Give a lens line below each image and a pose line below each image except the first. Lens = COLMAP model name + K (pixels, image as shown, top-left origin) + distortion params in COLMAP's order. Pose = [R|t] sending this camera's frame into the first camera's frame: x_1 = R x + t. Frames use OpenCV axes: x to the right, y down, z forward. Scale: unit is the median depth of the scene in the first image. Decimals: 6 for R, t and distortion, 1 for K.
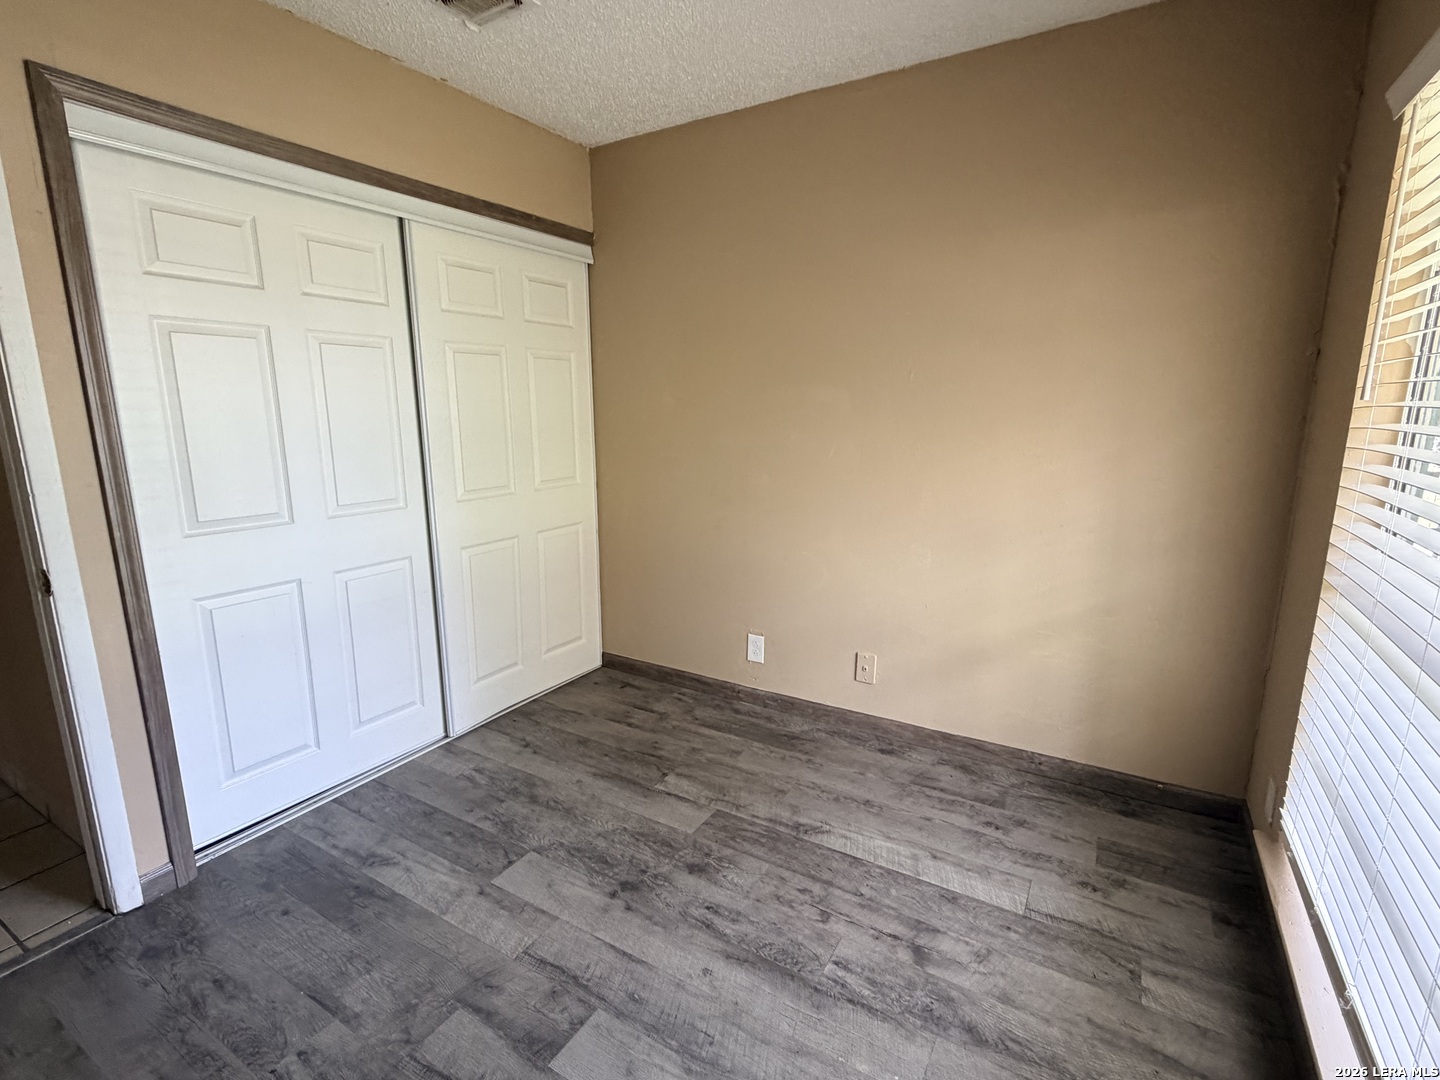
lens RADIAL K [[681.0, 0, 719.4], [0, 681.0, 541.9], [0, 0, 1]] dist [0.002003, 0.000228]
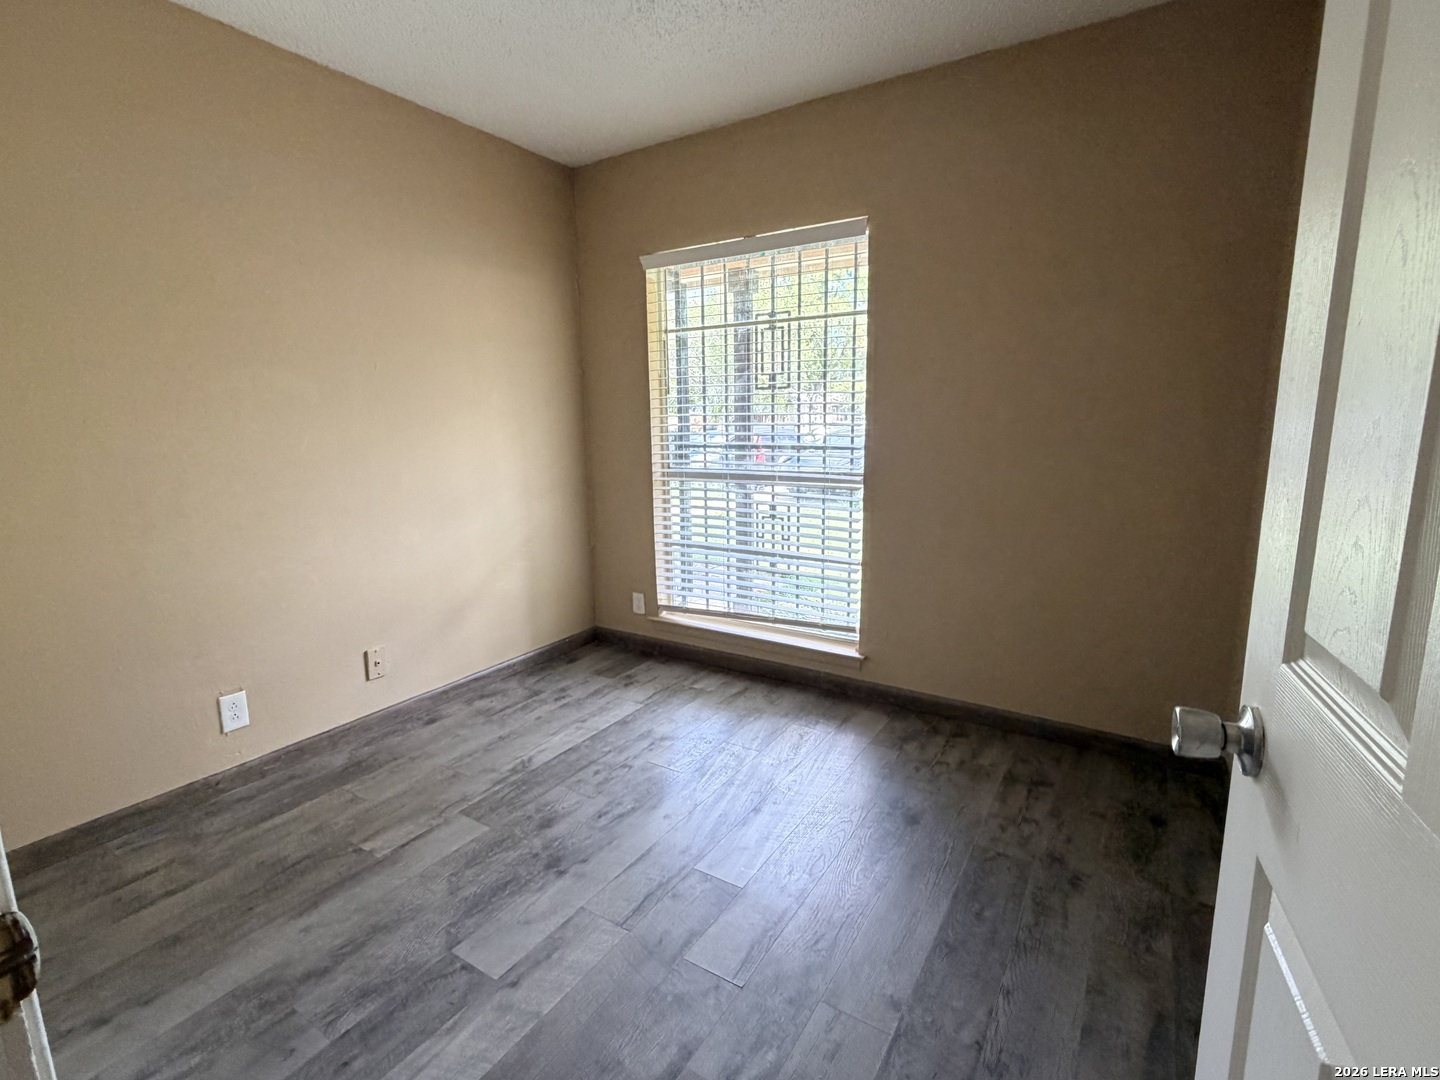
lens RADIAL K [[681.0, 0, 720.3], [0, 681.0, 538.4], [0, 0, 1]] dist [0.002003, 0.000228]
pose [[0.021998, -0.169608, 0.985266, -0.869198], [0.212609, 0.963756, 0.161159, -0.049588], [-0.976890, 0.205931, 0.057261, 0.516445]]
